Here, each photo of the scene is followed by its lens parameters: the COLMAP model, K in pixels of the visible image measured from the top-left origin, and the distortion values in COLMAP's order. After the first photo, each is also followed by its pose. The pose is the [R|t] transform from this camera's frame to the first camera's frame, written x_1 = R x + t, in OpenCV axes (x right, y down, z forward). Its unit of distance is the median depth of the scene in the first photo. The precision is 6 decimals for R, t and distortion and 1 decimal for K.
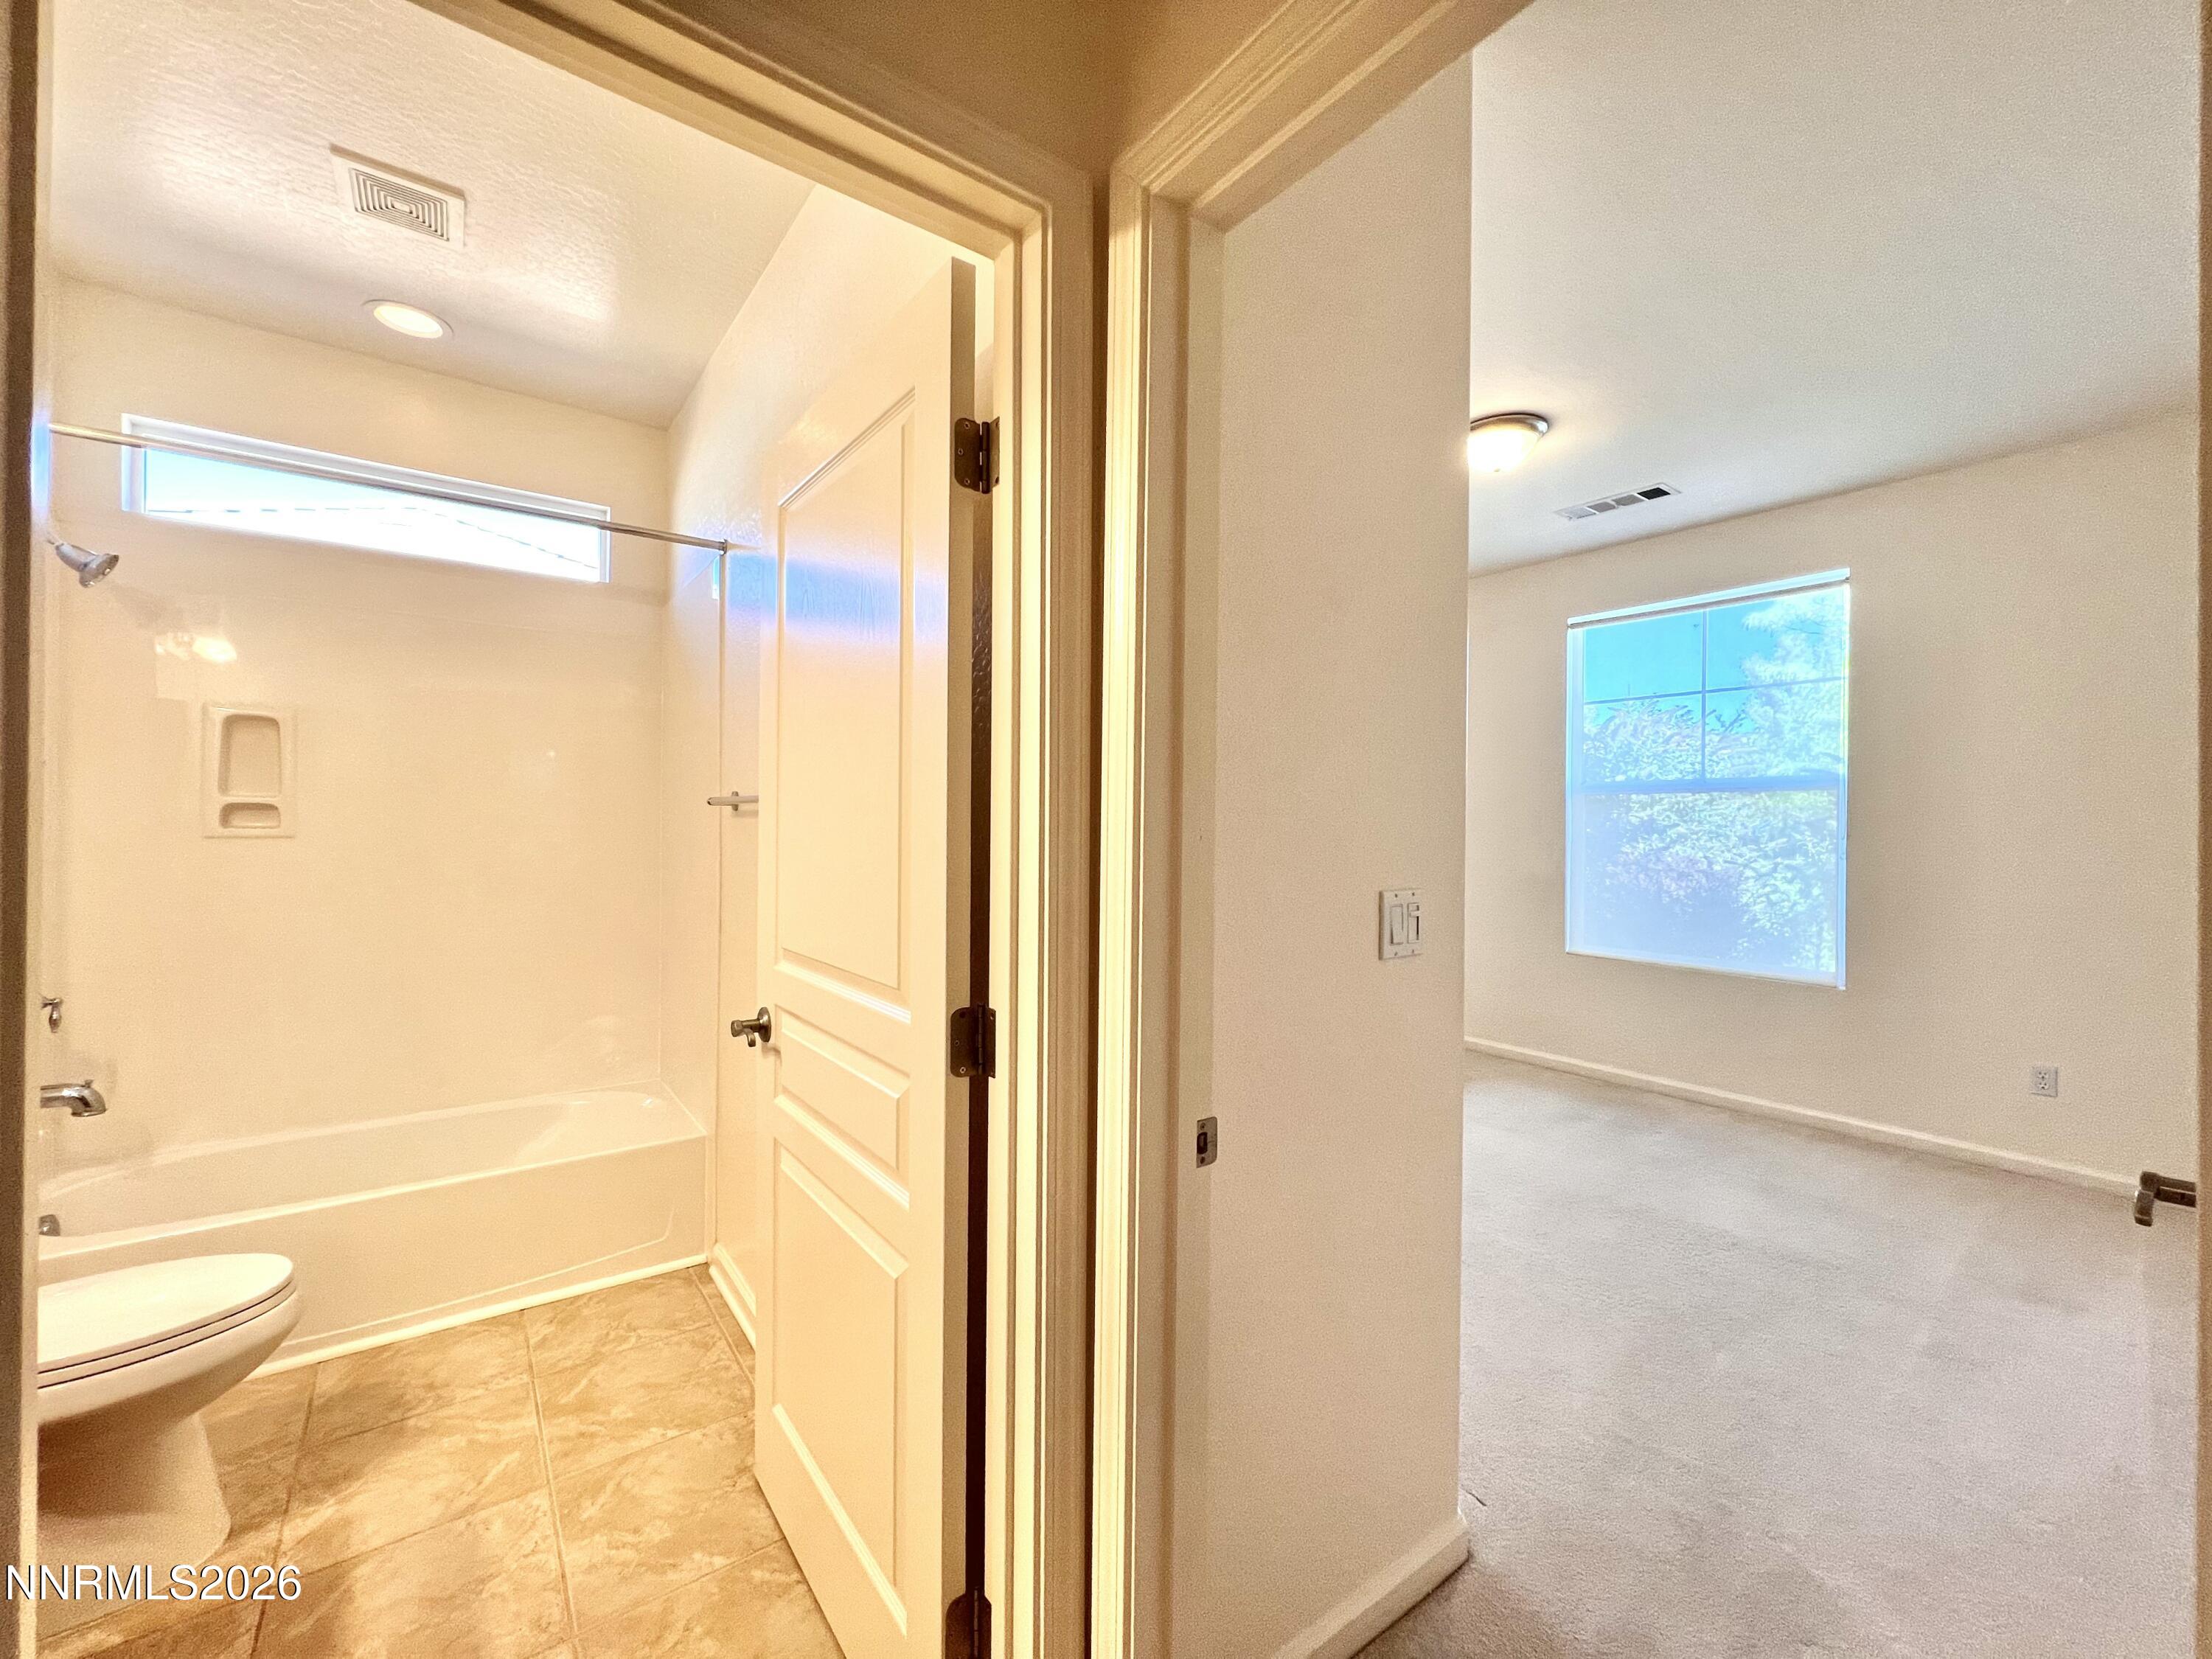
lens RADIAL K [[887.8, 0, 1092.6], [0, 887.8, 821.3], [0, 0, 1]] dist [-0.002868, 0.000674]
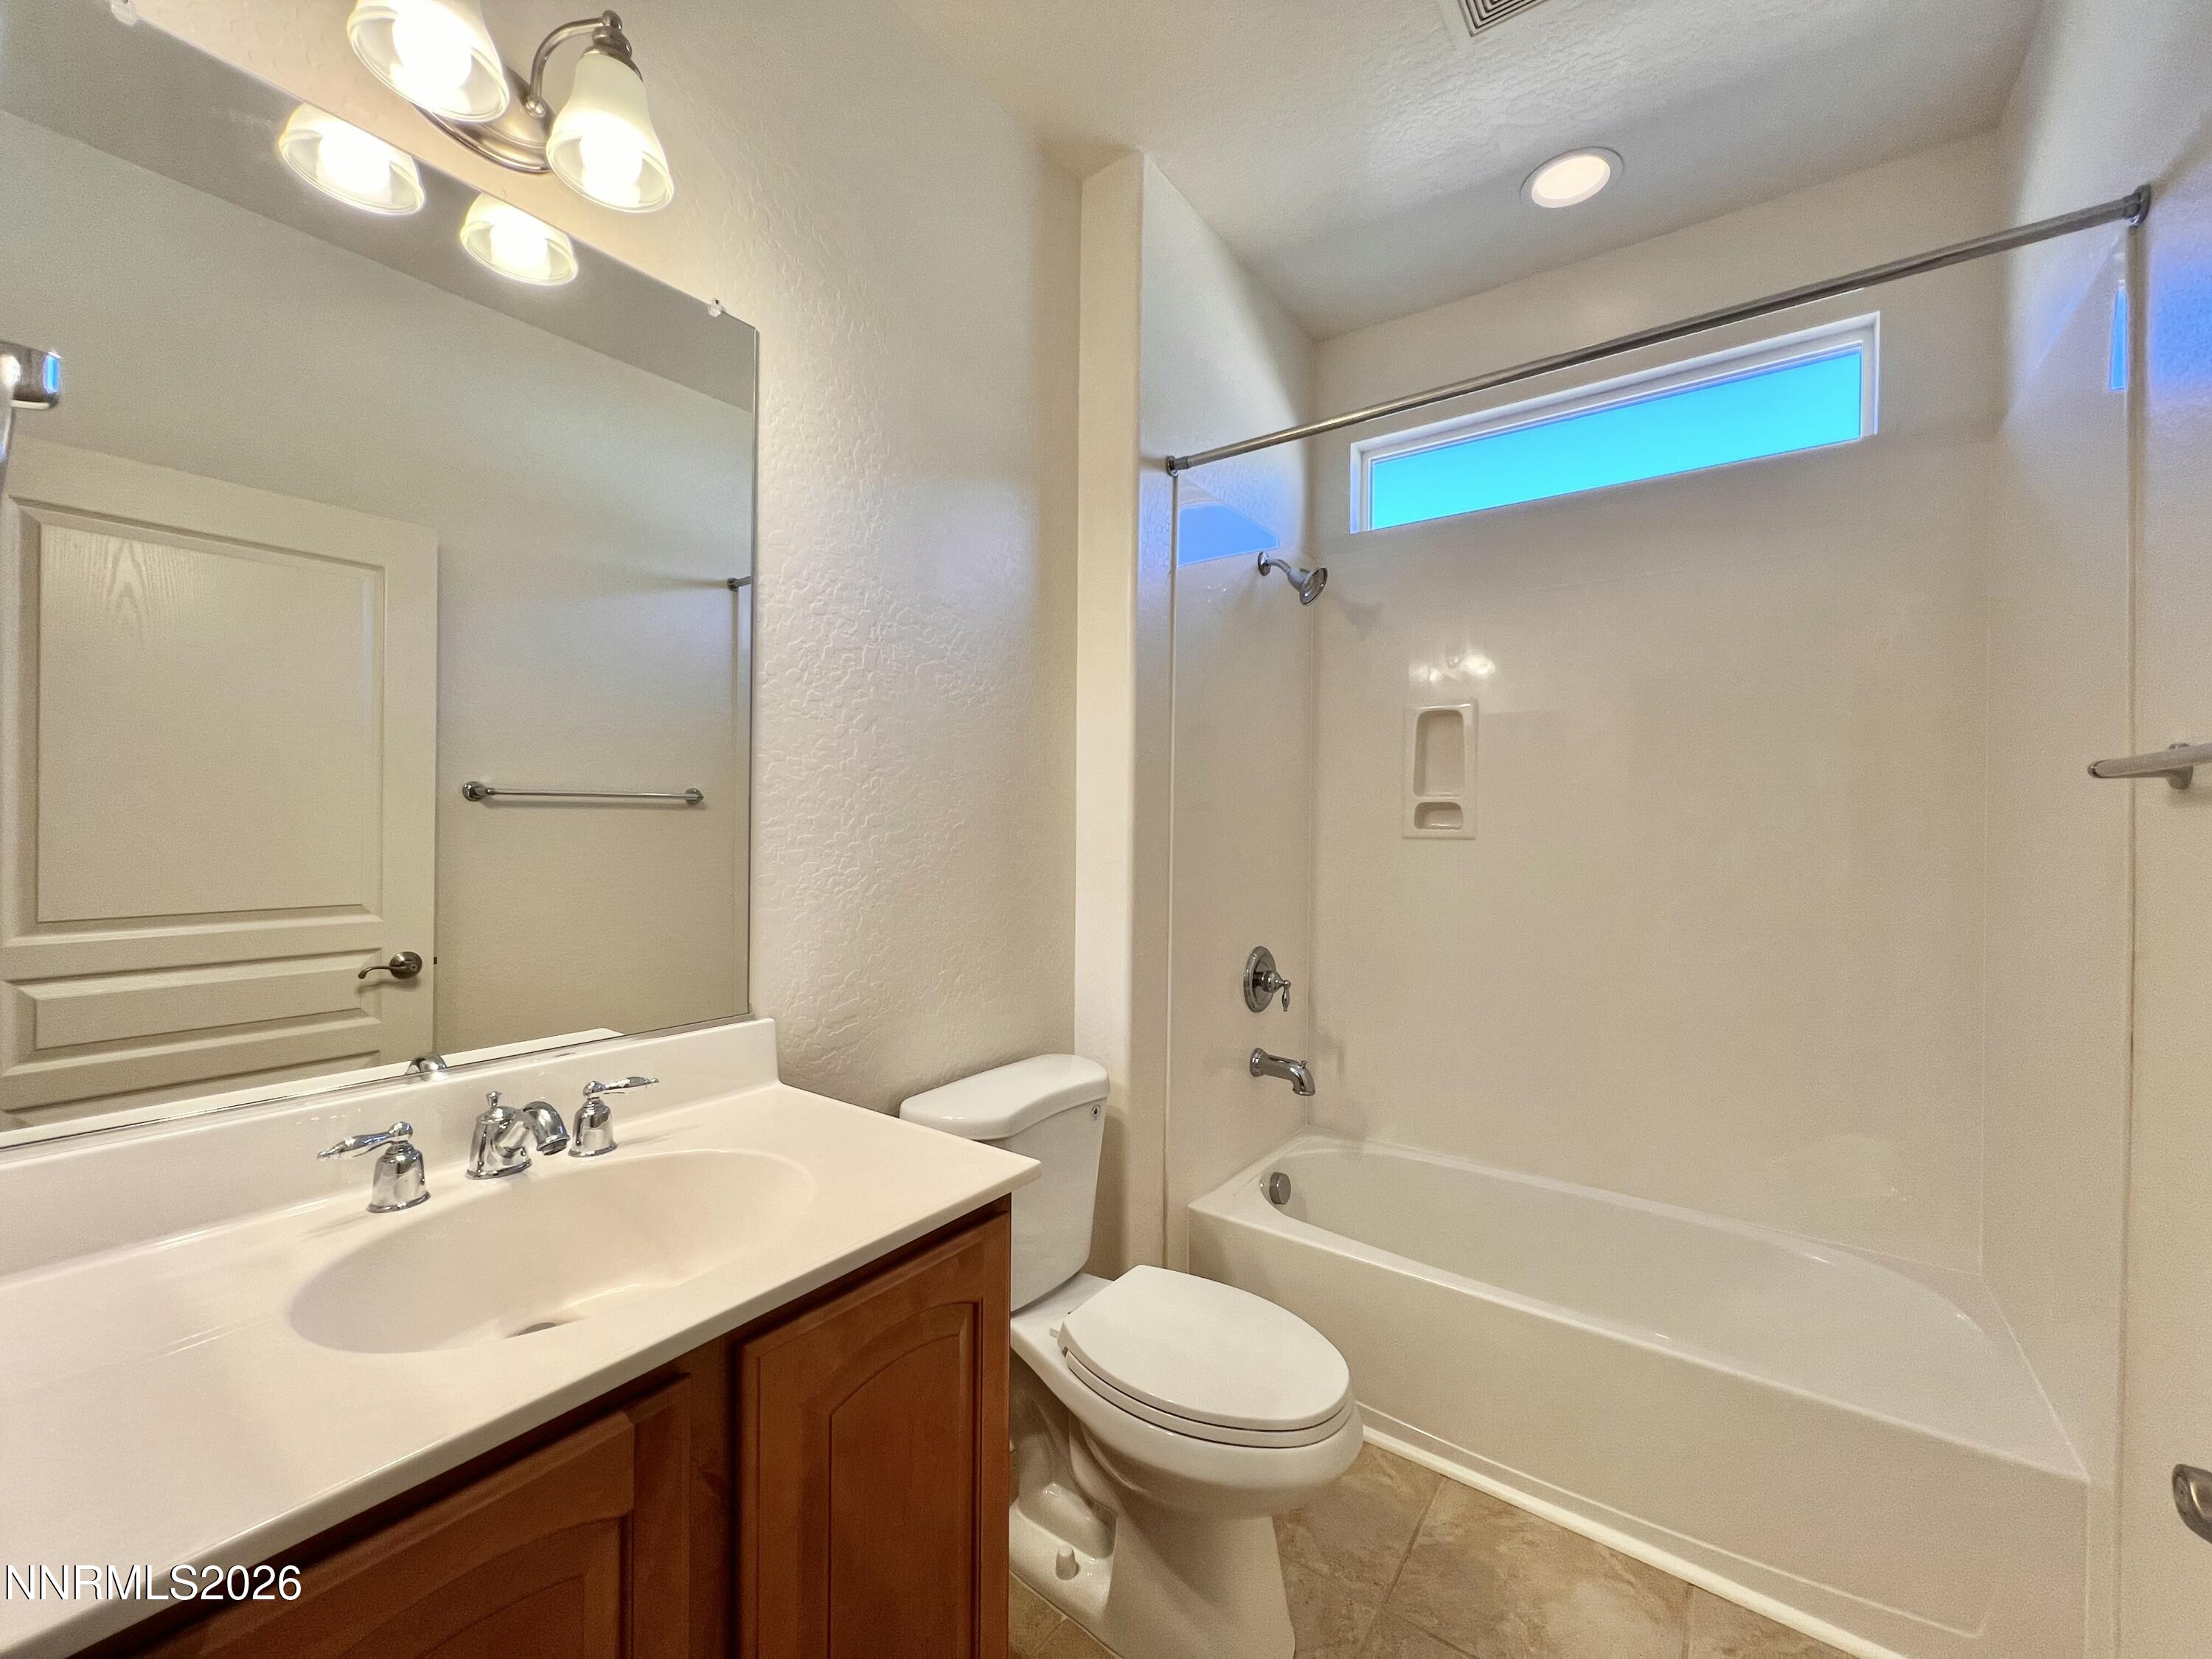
lens RADIAL K [[887.8, 0, 1102.9], [0, 887.8, 827.7], [0, 0, 1]] dist [-0.002868, 0.000674]
pose [[0.301059, 0.002845, -0.953601, -0.160992], [-0.004062, 0.999990, 0.001701, 0.006373], [0.953597, 0.003361, 0.301067, 0.394686]]
